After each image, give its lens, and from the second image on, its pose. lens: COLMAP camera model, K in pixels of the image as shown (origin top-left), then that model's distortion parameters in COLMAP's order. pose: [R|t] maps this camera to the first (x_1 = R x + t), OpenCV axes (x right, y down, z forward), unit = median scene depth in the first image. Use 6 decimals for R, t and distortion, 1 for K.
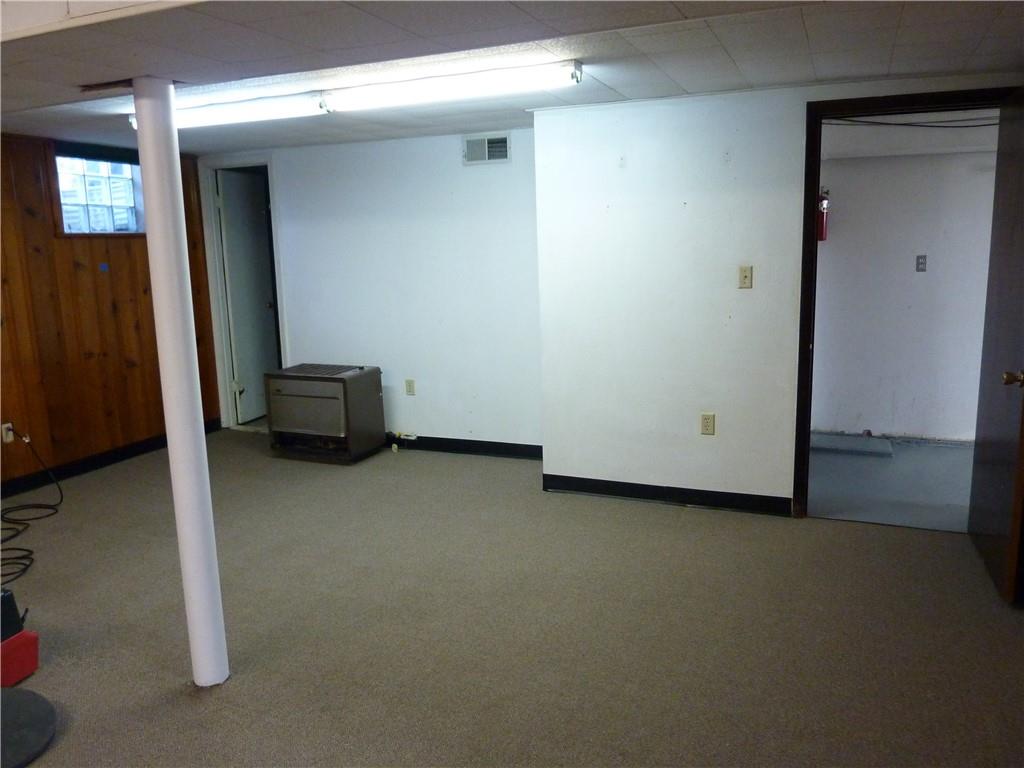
lens RADIAL K [[767.9, 0, 512.0], [0, 767.9, 384.0], [0, 0, 1]] dist [-0.026729, -0.011976]
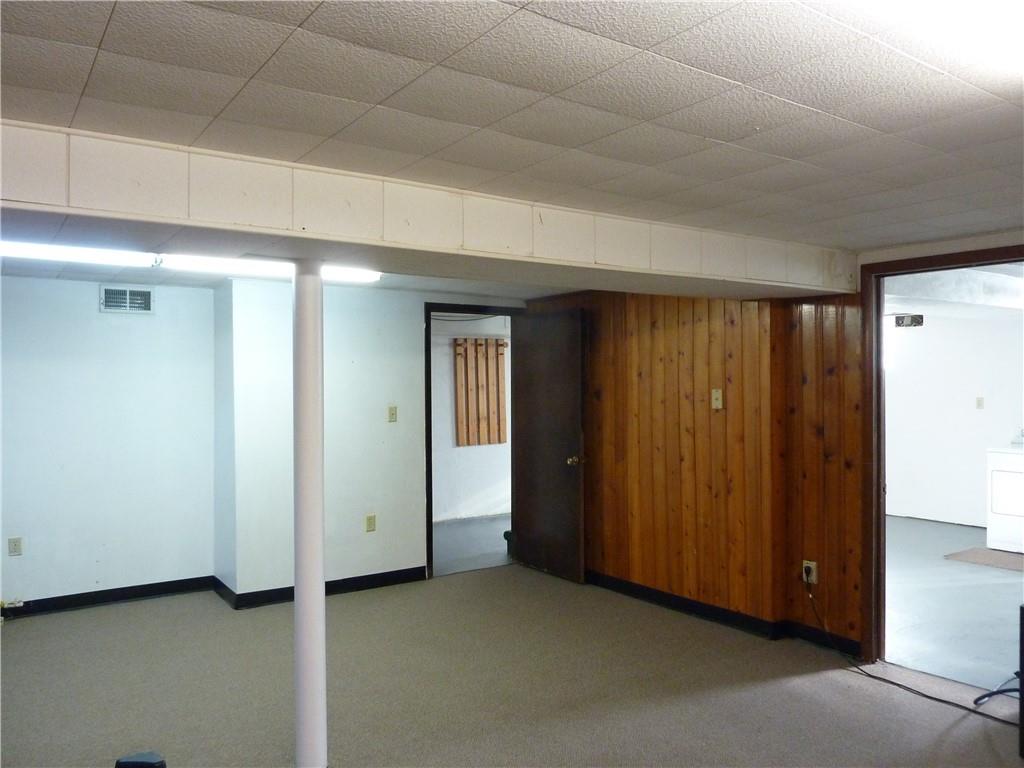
lens RADIAL K [[767.9, 0, 512.0], [0, 767.9, 384.0], [0, 0, 1]] dist [-0.026729, -0.011976]
pose [[0.548098, 0.018016, 0.836220, -0.734246], [0.141925, 0.983267, -0.114208, 0.000917], [-0.824285, 0.181278, 0.536370, 0.032863]]
